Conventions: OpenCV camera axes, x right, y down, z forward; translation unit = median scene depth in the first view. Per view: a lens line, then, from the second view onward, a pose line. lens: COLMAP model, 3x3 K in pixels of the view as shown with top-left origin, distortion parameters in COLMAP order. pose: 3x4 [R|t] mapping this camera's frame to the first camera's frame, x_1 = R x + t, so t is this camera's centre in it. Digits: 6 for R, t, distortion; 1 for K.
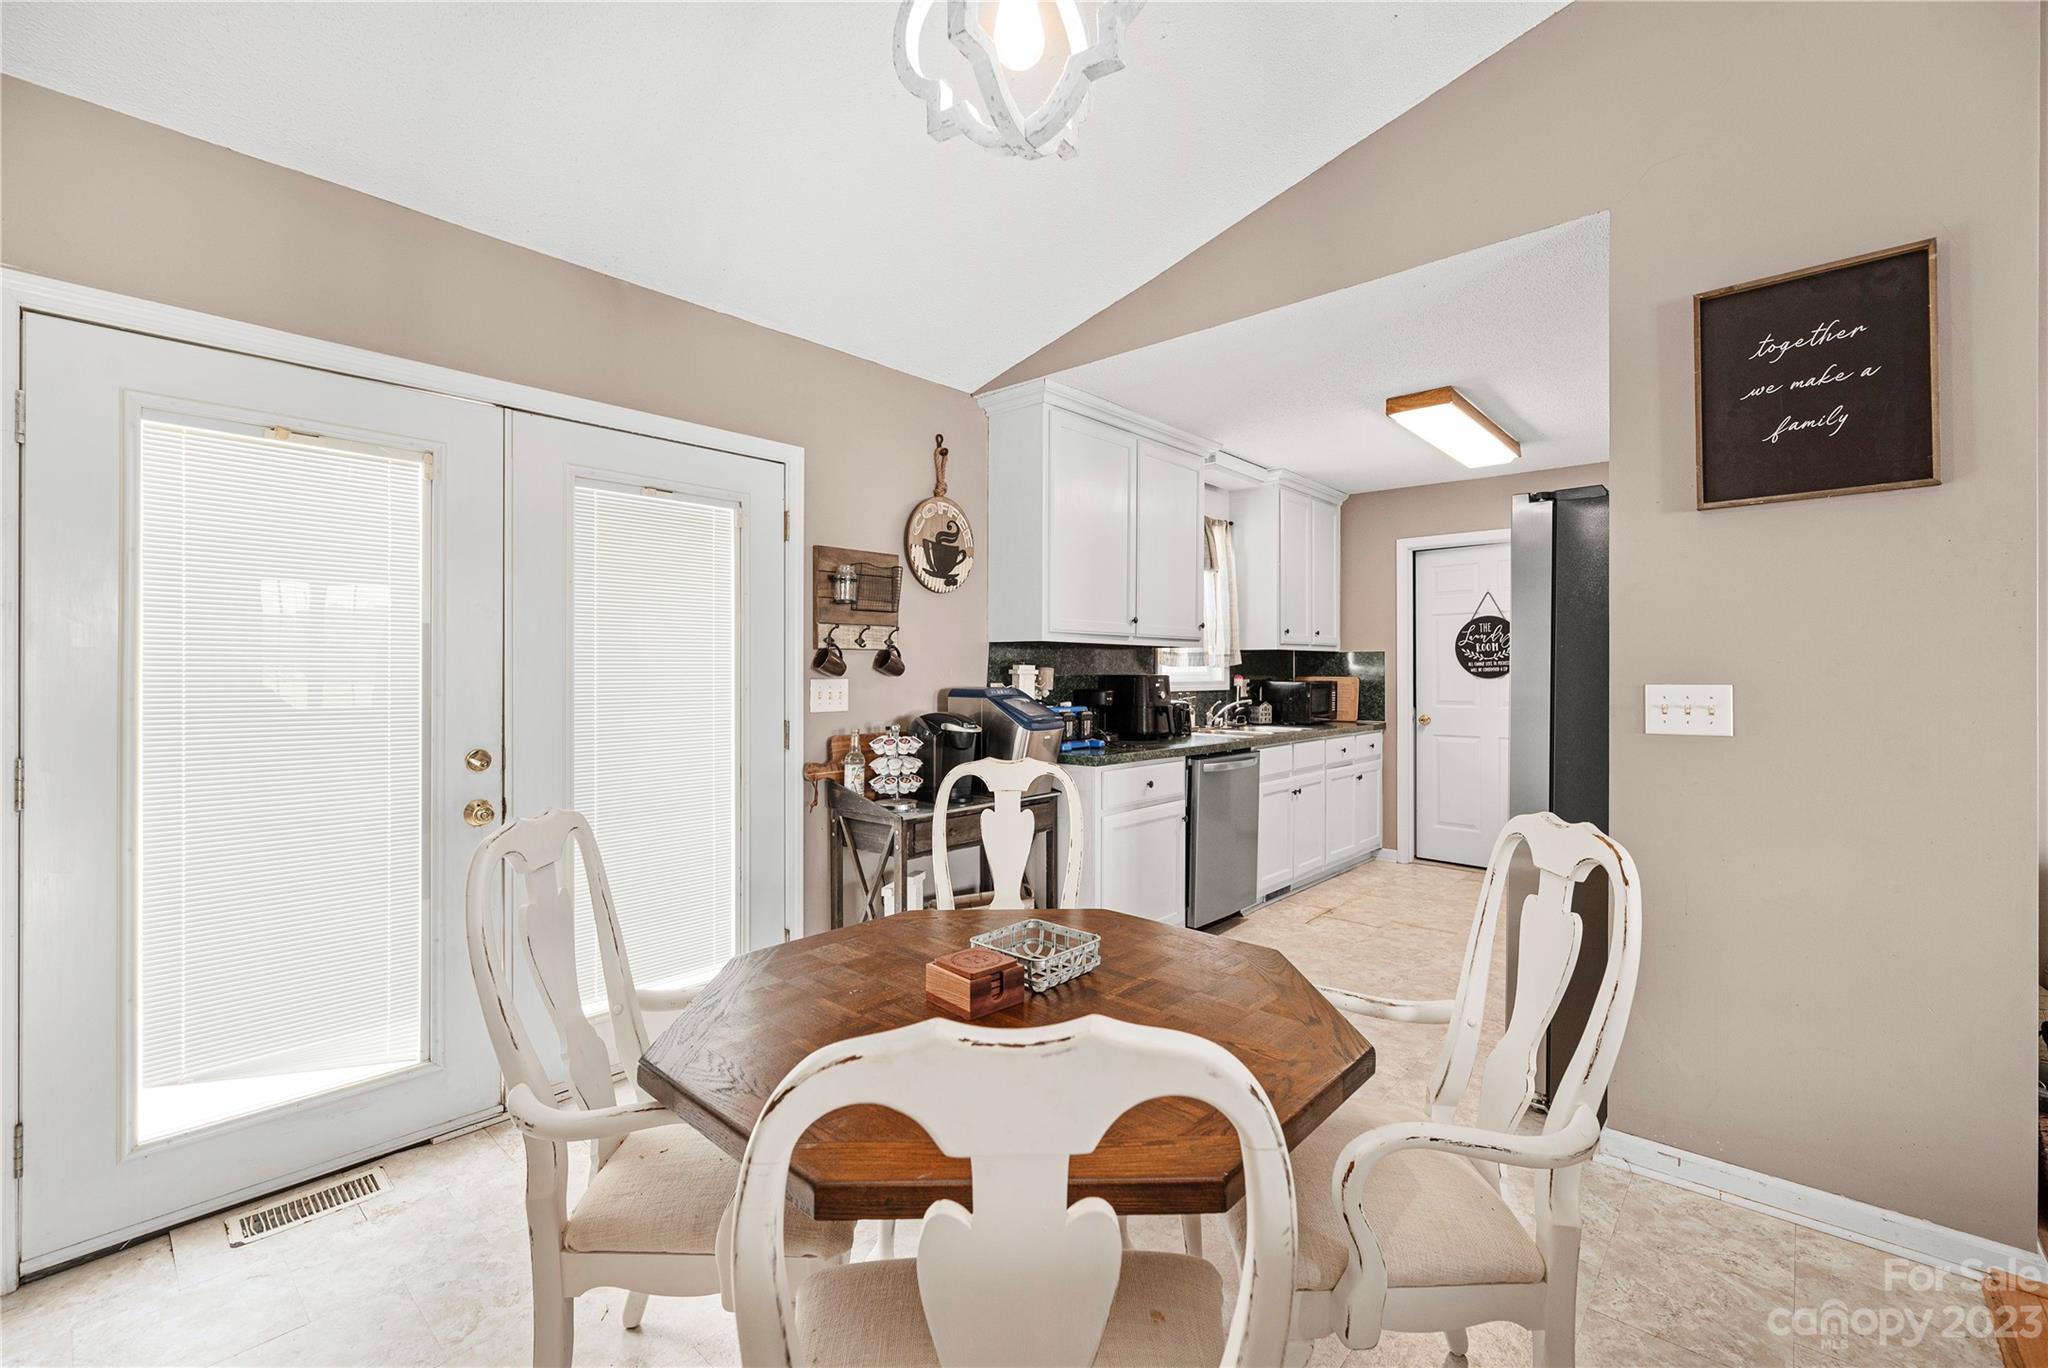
lens RADIAL K [[851.3, 0, 1032.5], [0, 851.3, 667.7], [0, 0, 1]] dist [-0.006592, -0.001097]
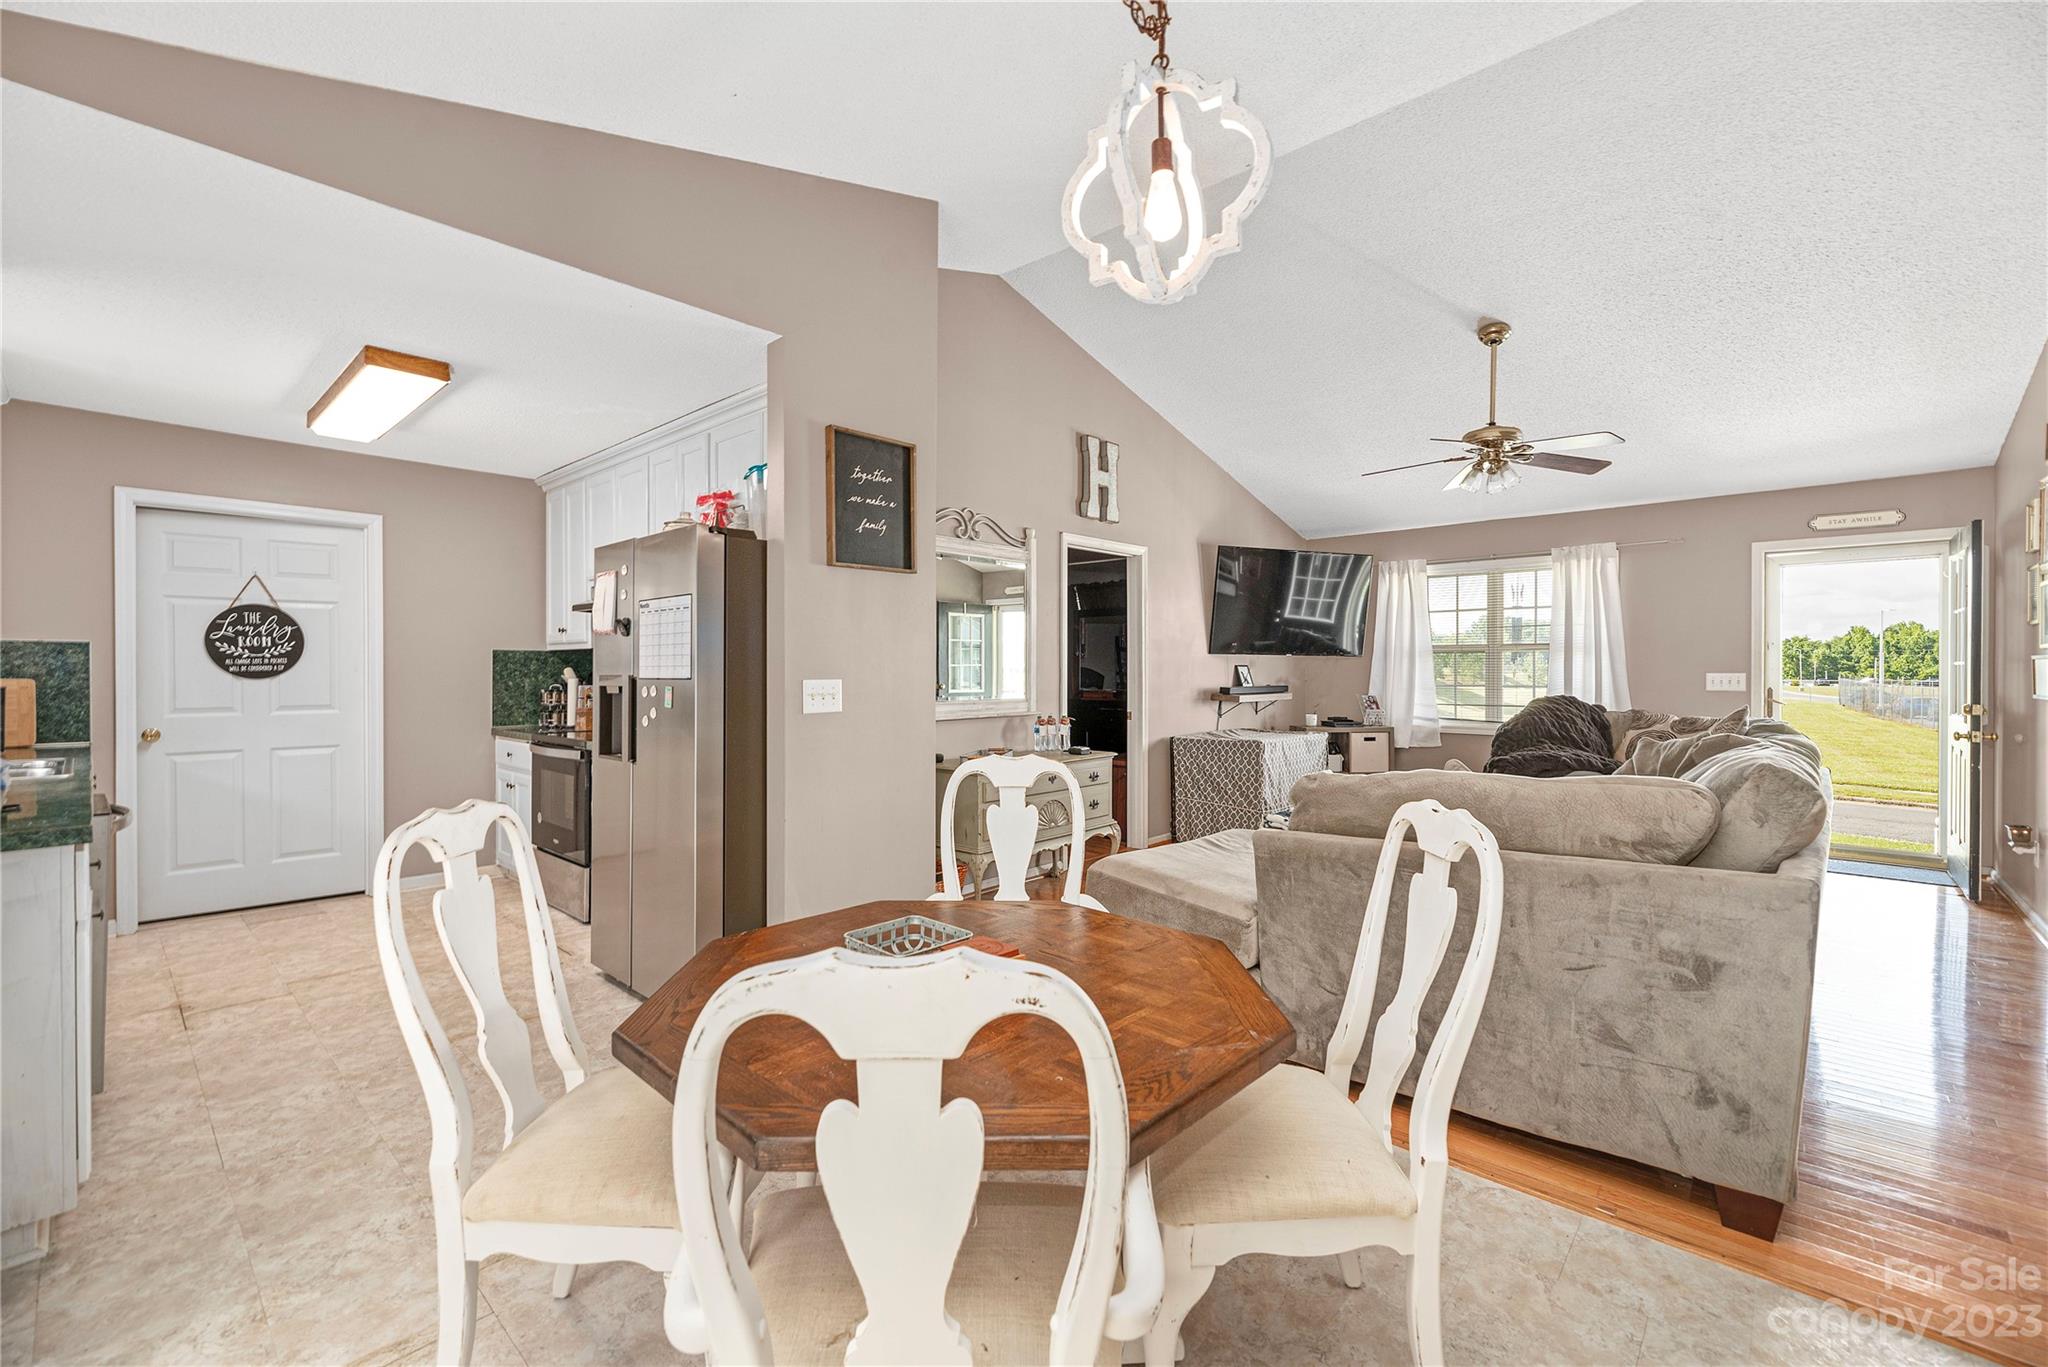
lens RADIAL K [[851.3, 0, 1009.0], [0, 851.3, 675.6], [0, 0, 1]] dist [-0.006592, -0.001097]
pose [[0.019372, -0.006062, 0.999794, -0.357385], [-0.004874, 0.999969, 0.006158, 0.000729], [-0.999800, -0.004992, 0.019341, 0.309362]]
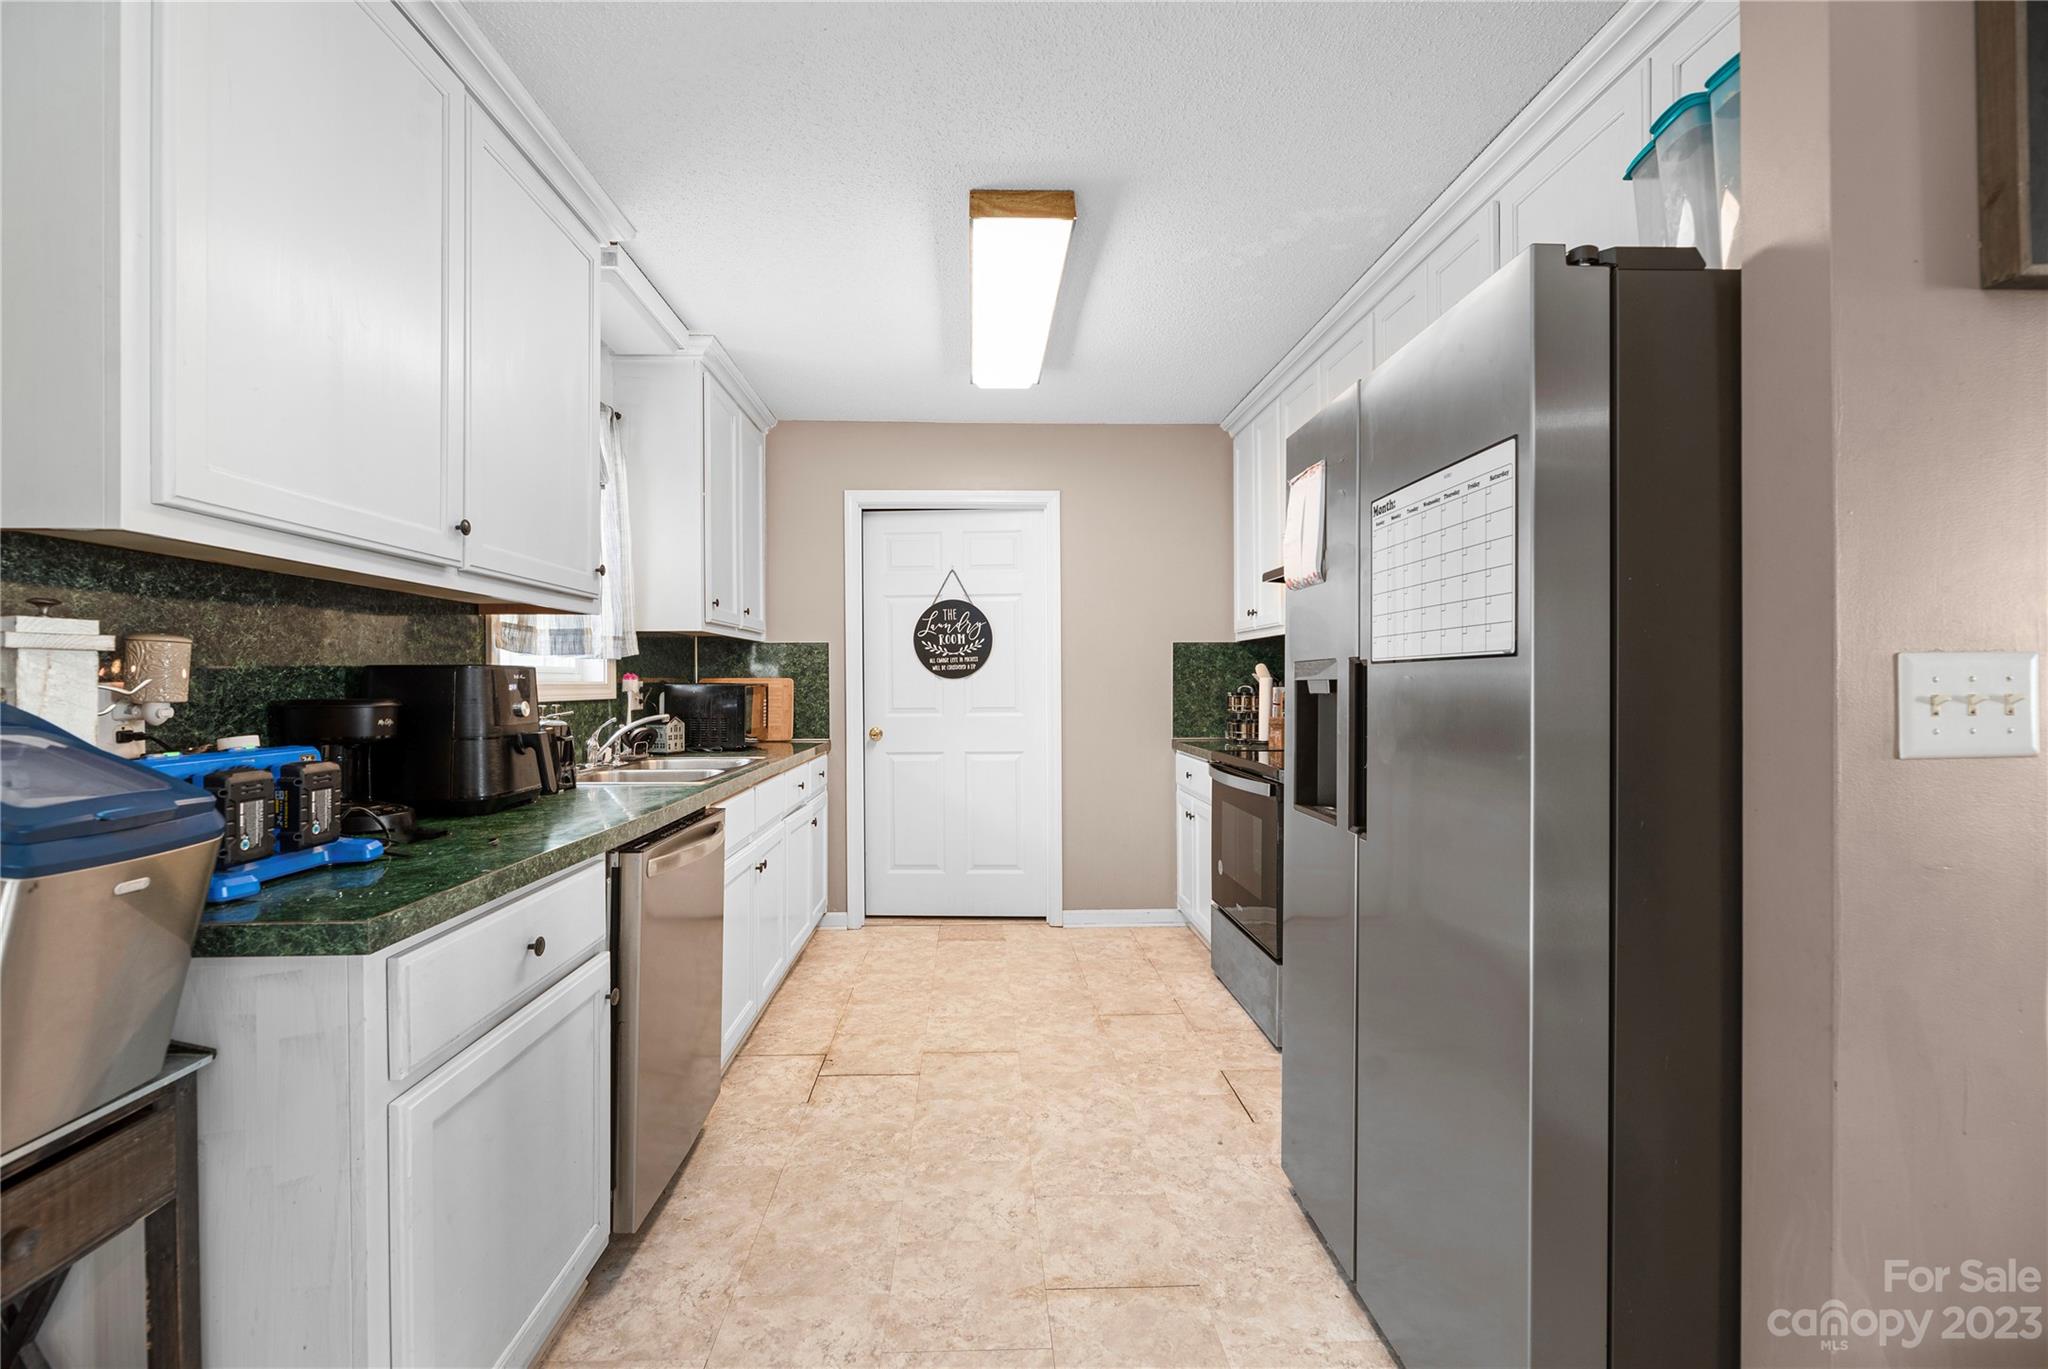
lens RADIAL K [[851.3, 0, 998.4], [0, 851.3, 684.7], [0, 0, 1]] dist [-0.006592, -0.001097]
pose [[0.726720, -0.006717, 0.686901, 0.025414], [0.002540, 0.999972, 0.007090, 0.016422], [-0.686929, -0.003408, 0.726716, 0.498092]]
